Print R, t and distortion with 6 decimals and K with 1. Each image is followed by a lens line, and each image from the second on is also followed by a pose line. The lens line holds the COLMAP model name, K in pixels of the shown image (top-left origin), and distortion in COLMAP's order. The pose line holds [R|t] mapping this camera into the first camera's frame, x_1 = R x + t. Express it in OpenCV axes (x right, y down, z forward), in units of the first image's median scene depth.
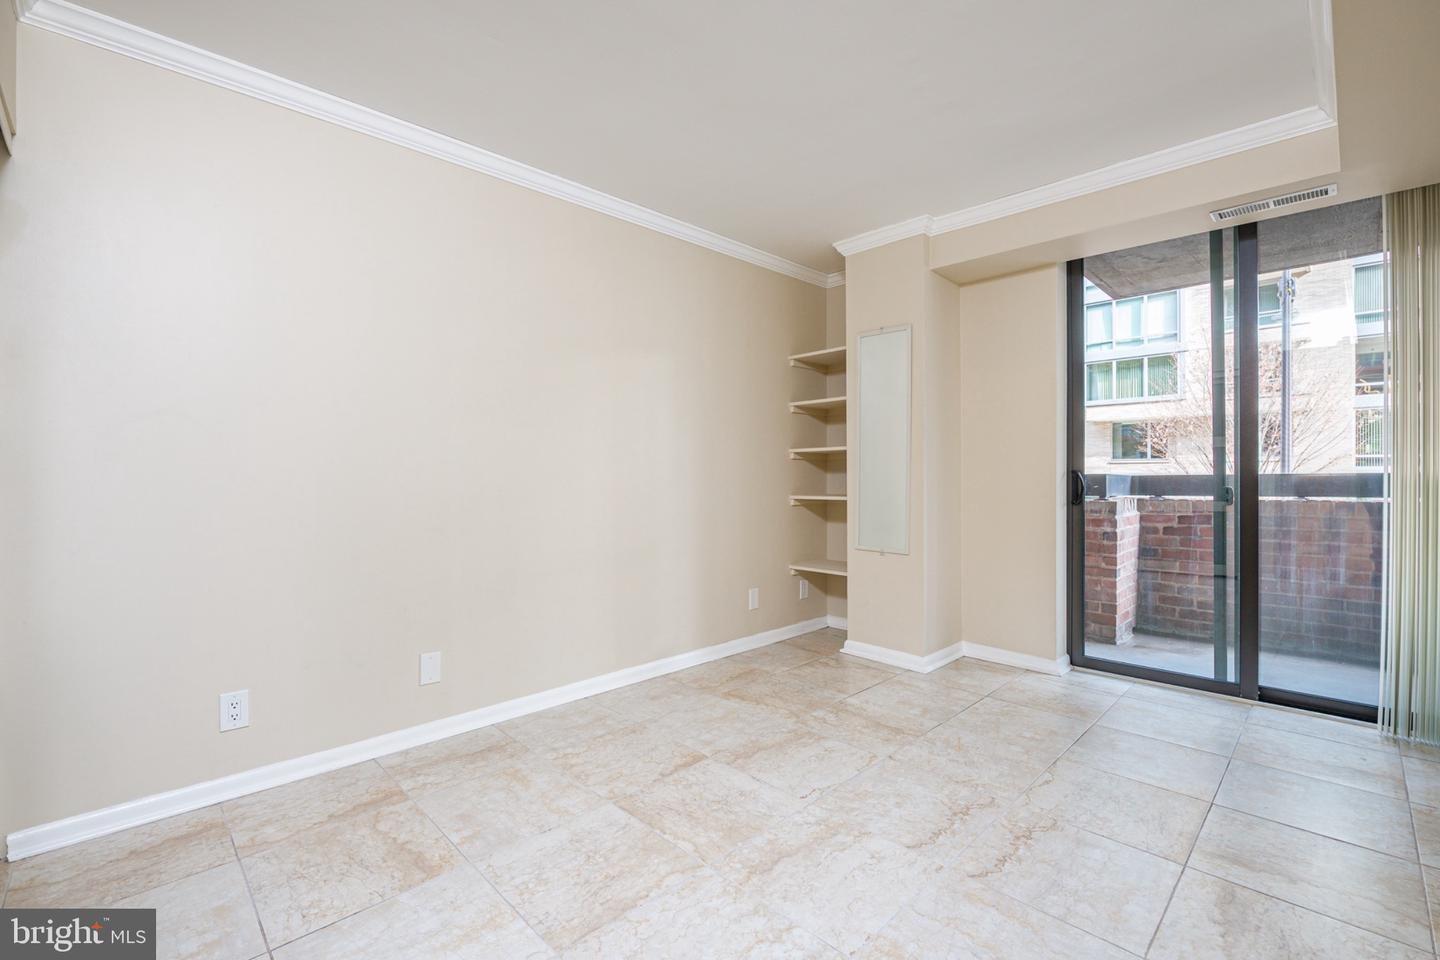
lens RADIAL K [[629.7, 0, 715.9], [0, 629.7, 478.1], [0, 0, 1]] dist [-0.004238, -0.001010]
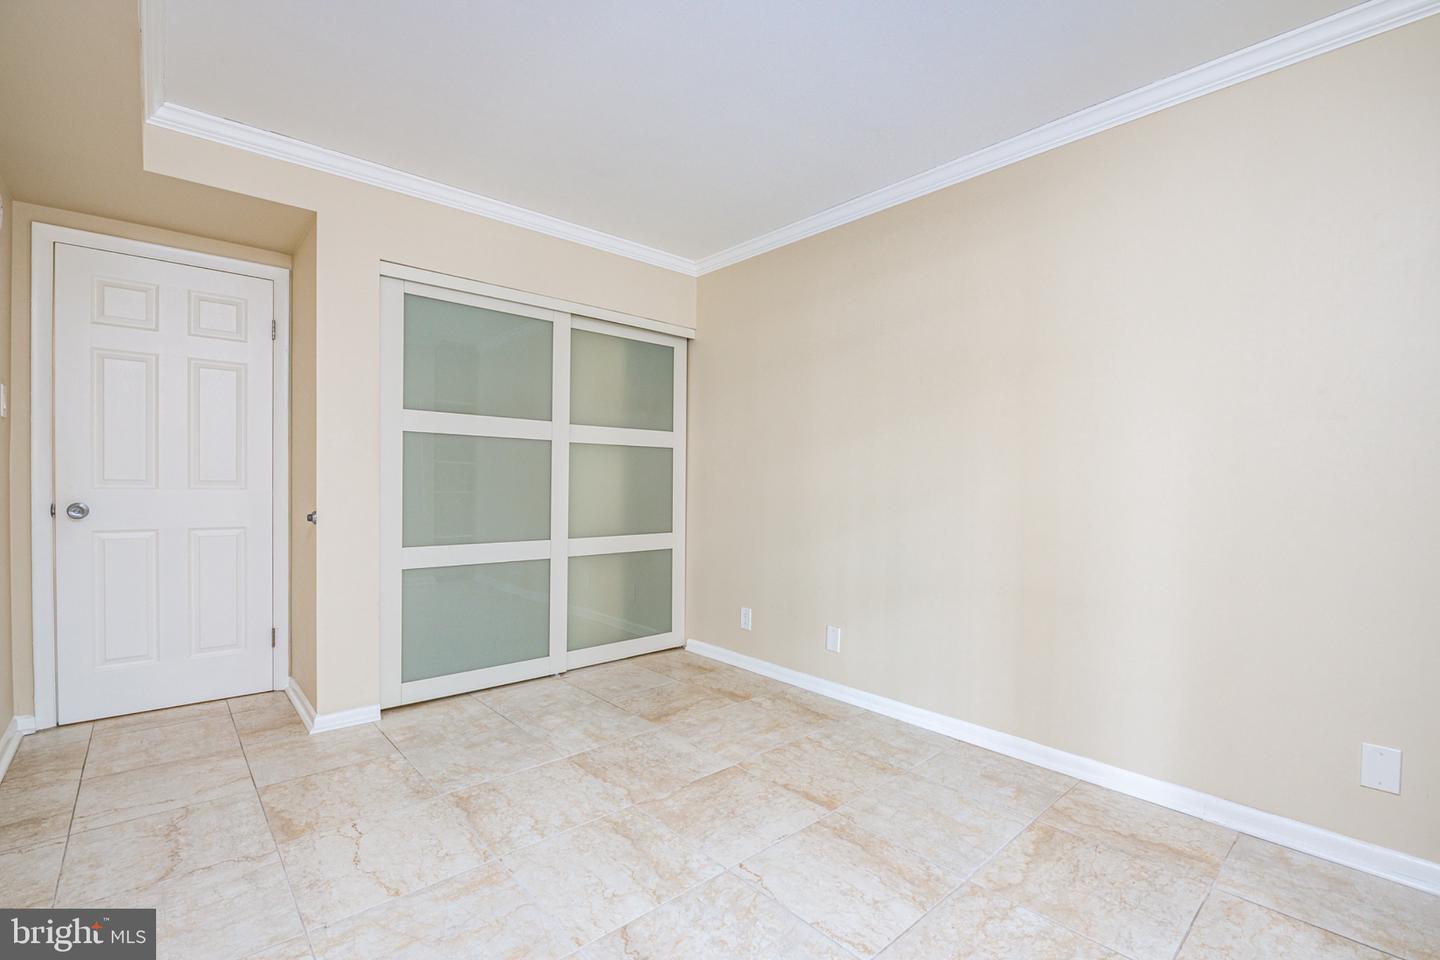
lens RADIAL K [[629.7, 0, 716.0], [0, 629.7, 479.6], [0, 0, 1]] dist [-0.004238, -0.001010]
pose [[-0.045678, -0.004689, -0.998945, 0.876903], [-0.019837, 0.999796, -0.003786, -0.005777], [0.998759, 0.019643, -0.045762, 0.885767]]
